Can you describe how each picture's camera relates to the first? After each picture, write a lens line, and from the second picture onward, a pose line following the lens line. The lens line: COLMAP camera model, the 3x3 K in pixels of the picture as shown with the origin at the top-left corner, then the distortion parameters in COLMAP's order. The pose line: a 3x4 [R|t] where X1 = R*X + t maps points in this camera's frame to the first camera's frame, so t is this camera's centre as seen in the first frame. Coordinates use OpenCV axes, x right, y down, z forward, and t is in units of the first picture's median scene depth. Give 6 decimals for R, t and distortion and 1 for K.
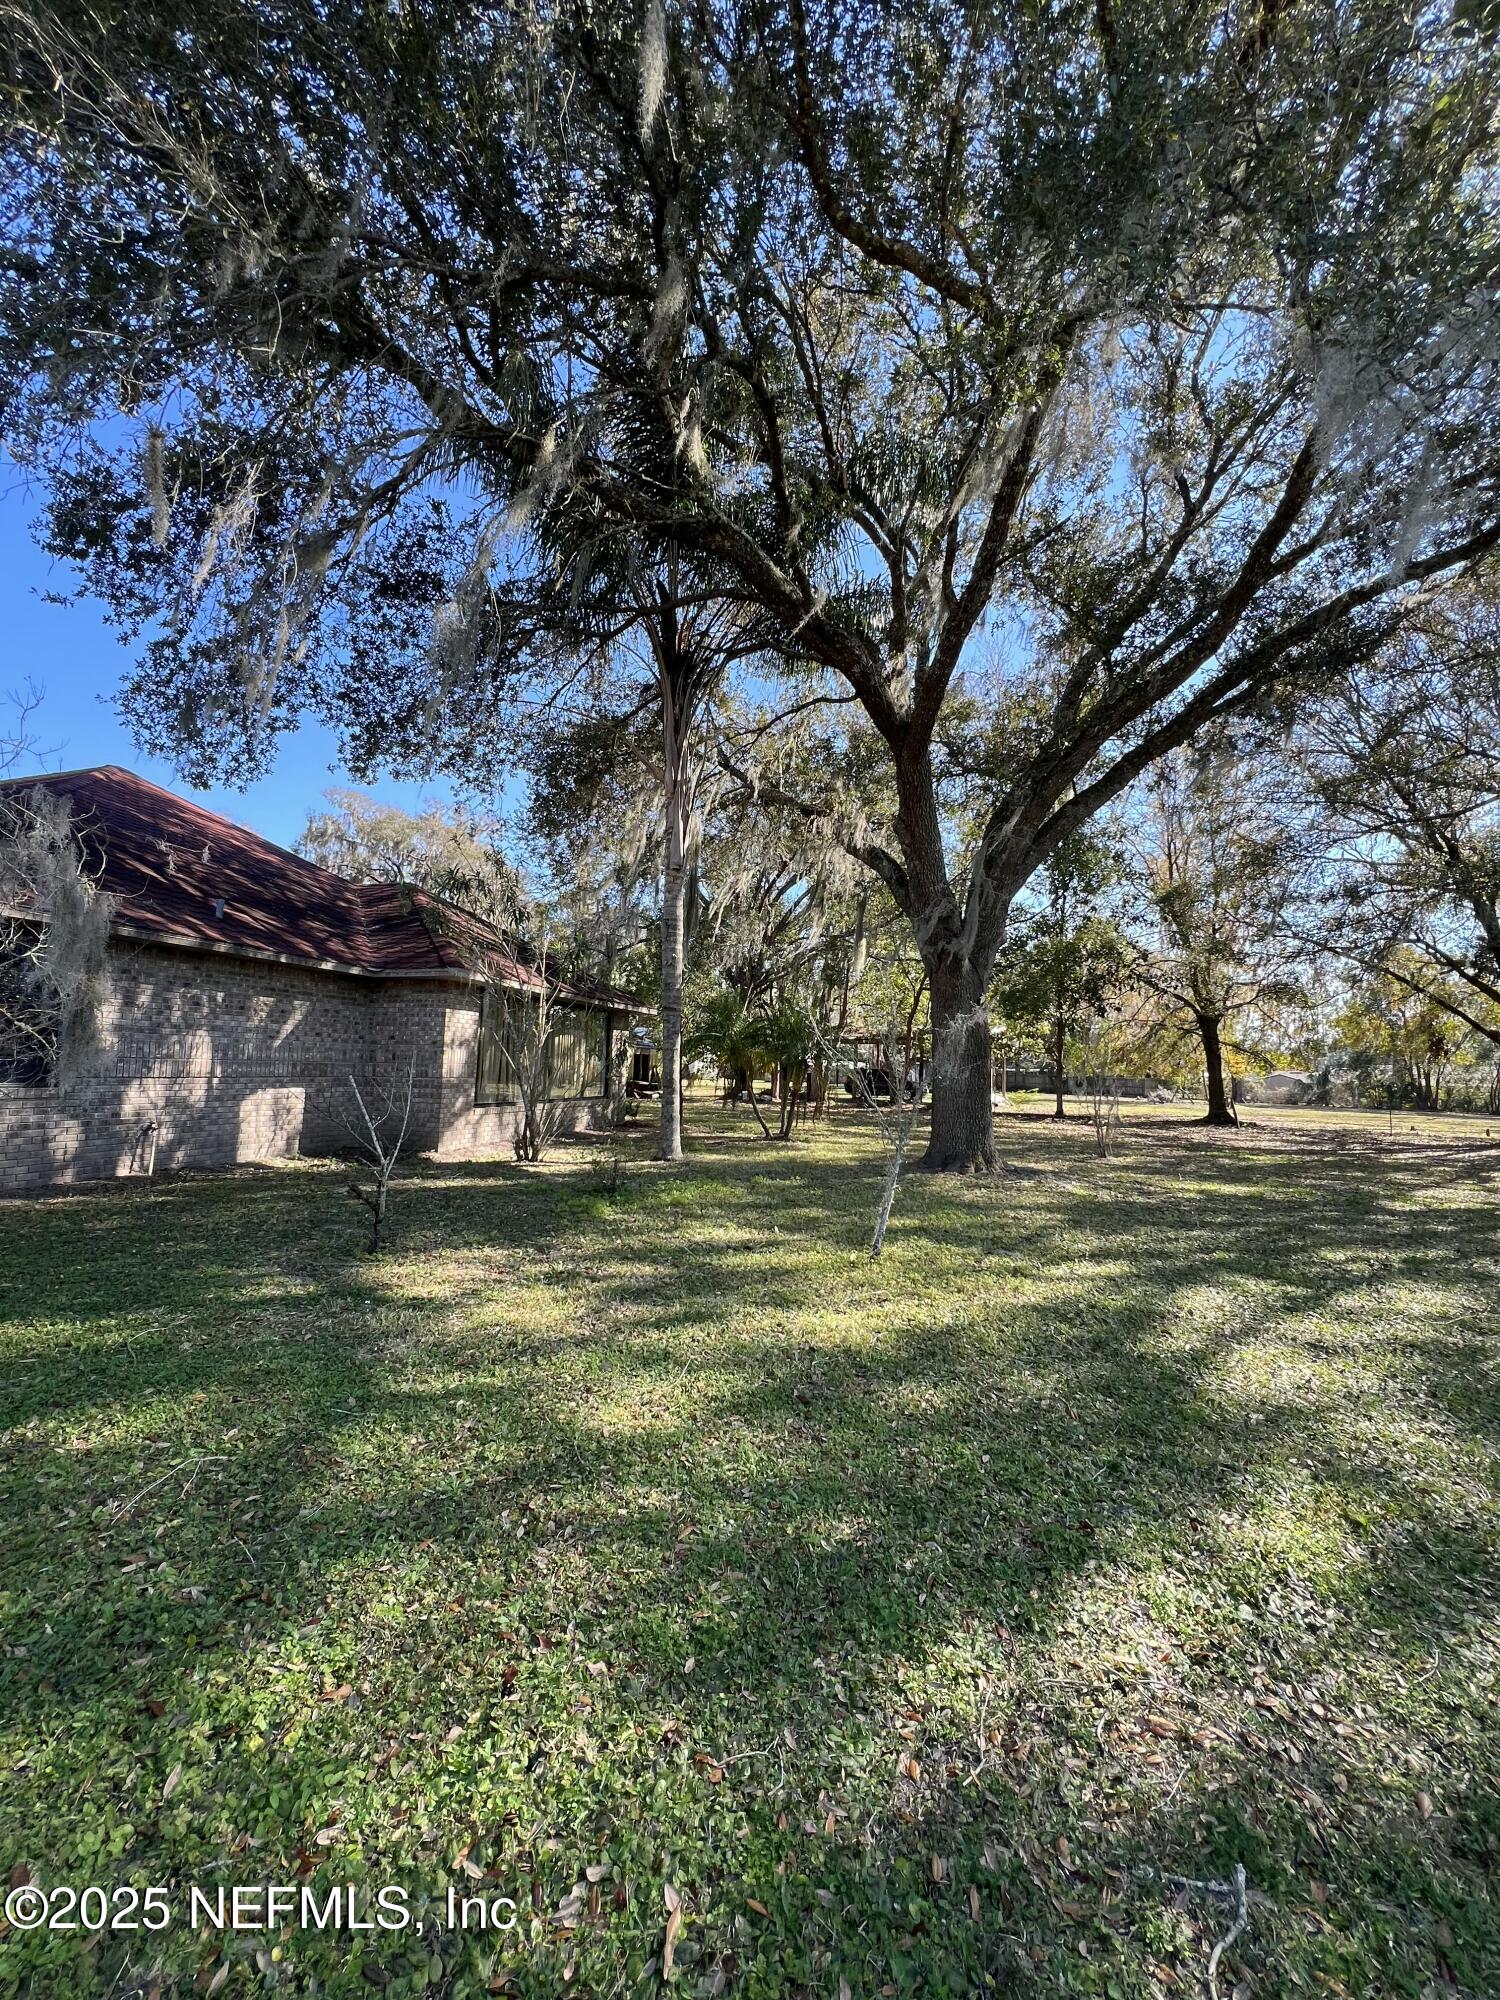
lens RADIAL K [[802.8, 0, 764.8], [0, 802.8, 999.6], [0, 0, 1]] dist [0.003351, 0.000580]
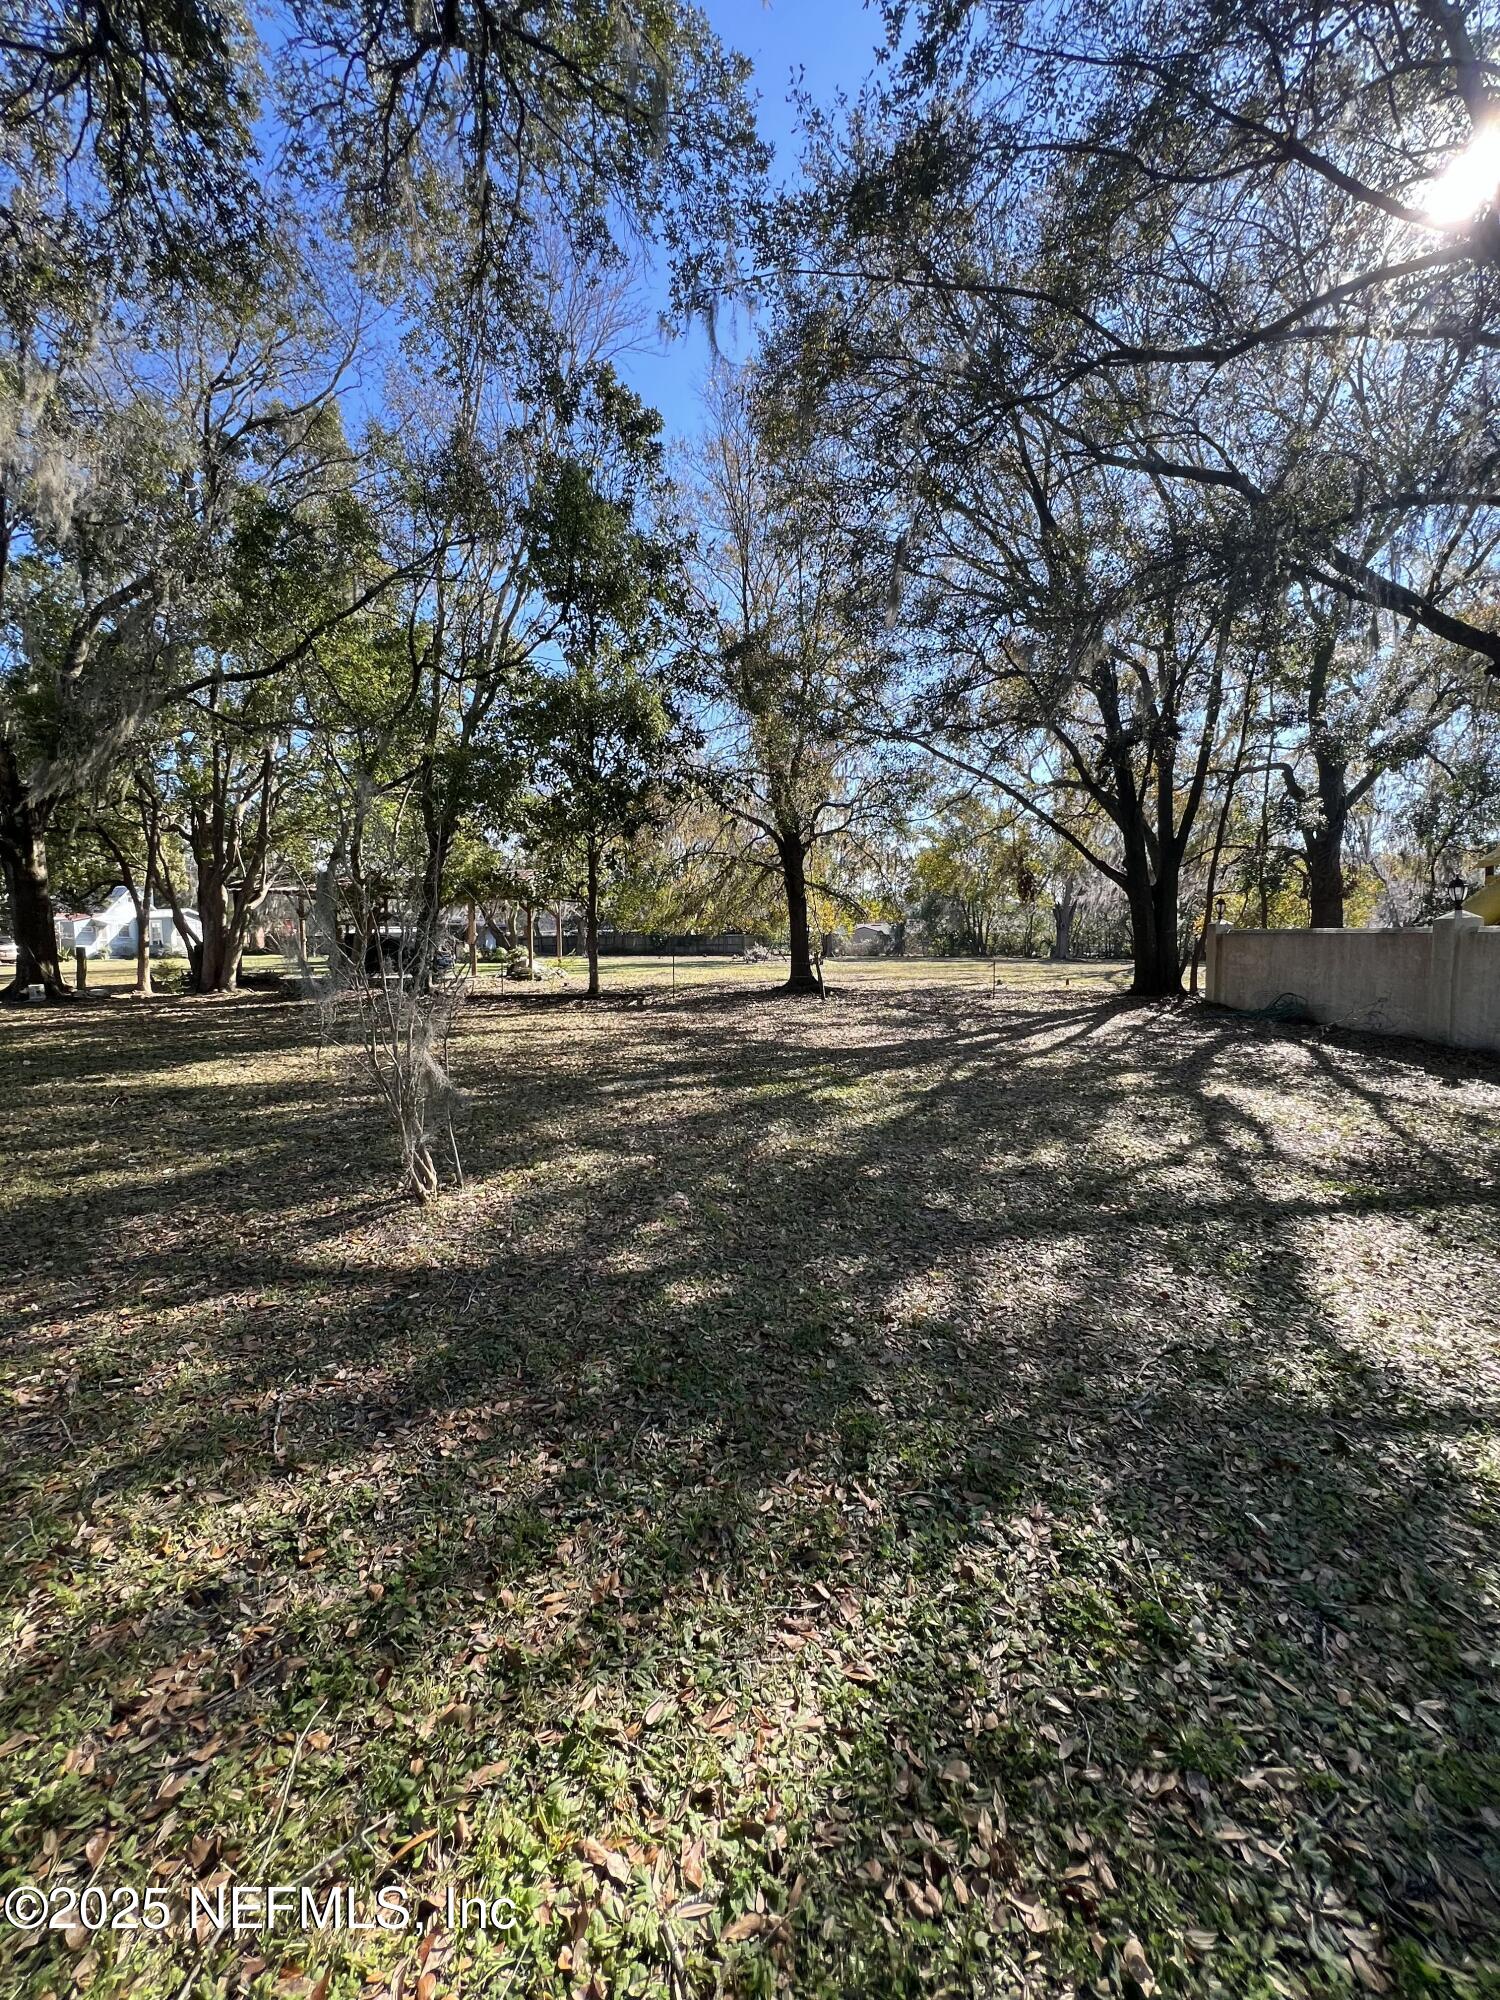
lens RADIAL K [[802.8, 0, 753.6], [0, 802.8, 1000.8], [0, 0, 1]] dist [0.003351, 0.000580]
pose [[0.906376, -0.064206, 0.417564, 0.198819], [-0.007897, 0.985637, 0.168695, 0.035237], [-0.422397, -0.156199, 0.892851, 0.328368]]
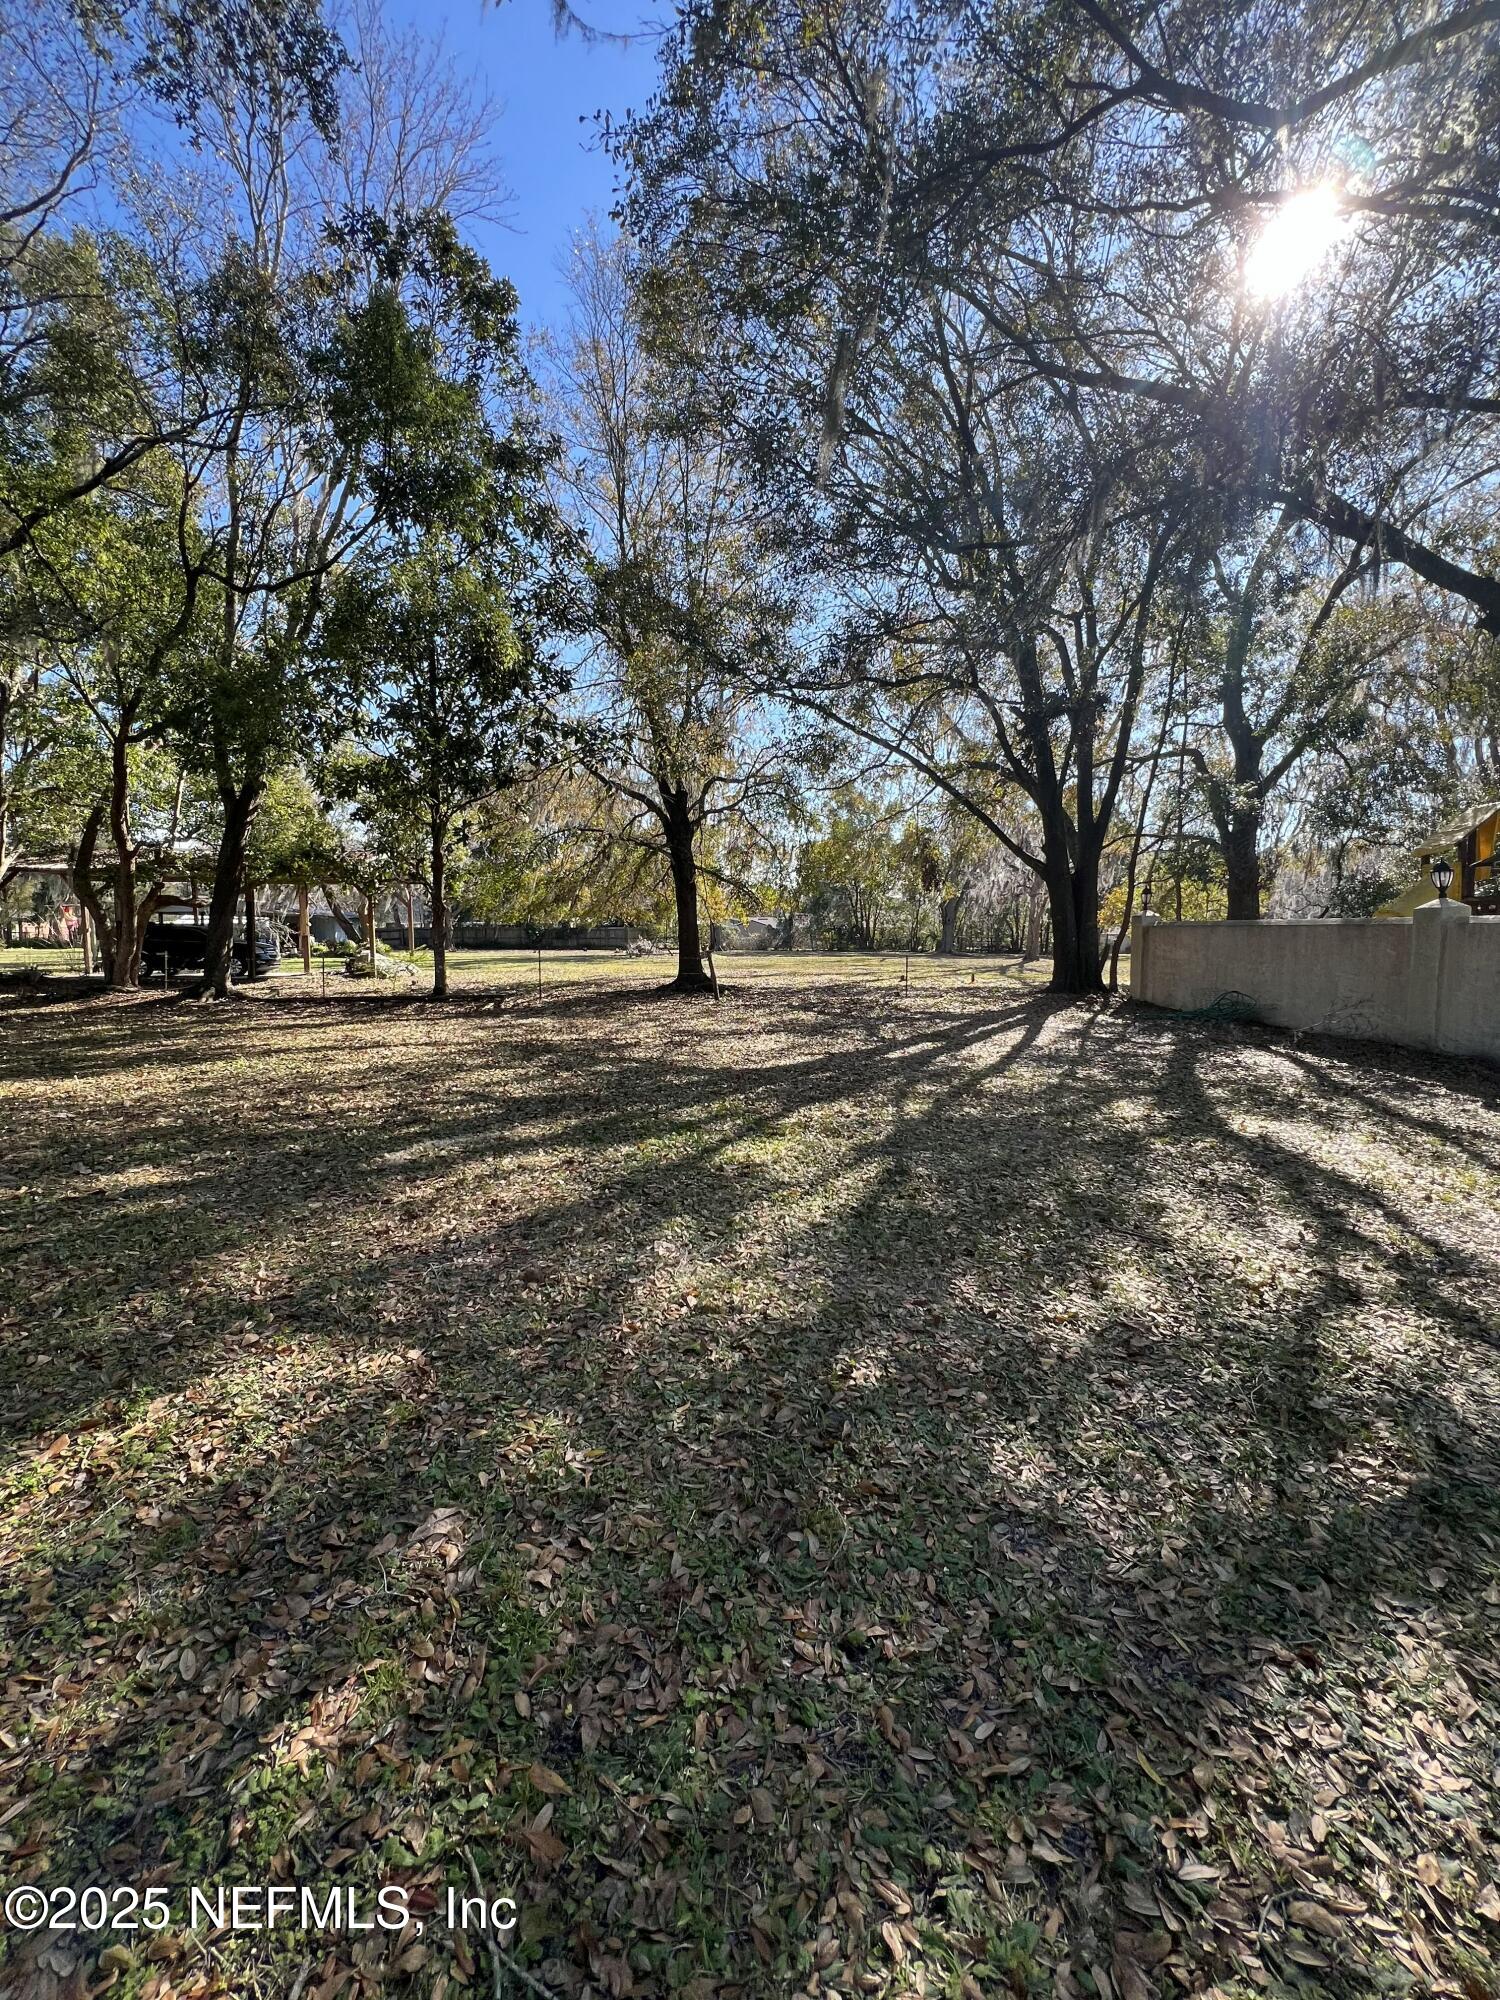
lens RADIAL K [[802.8, 0, 757.4], [0, 802.8, 1000.6], [0, 0, 1]] dist [0.003351, 0.000580]
pose [[0.835038, -0.074539, 0.545119, 0.235037], [-0.025119, 0.984582, 0.173109, 0.044868], [-0.549618, -0.158246, 0.820291, 0.401946]]
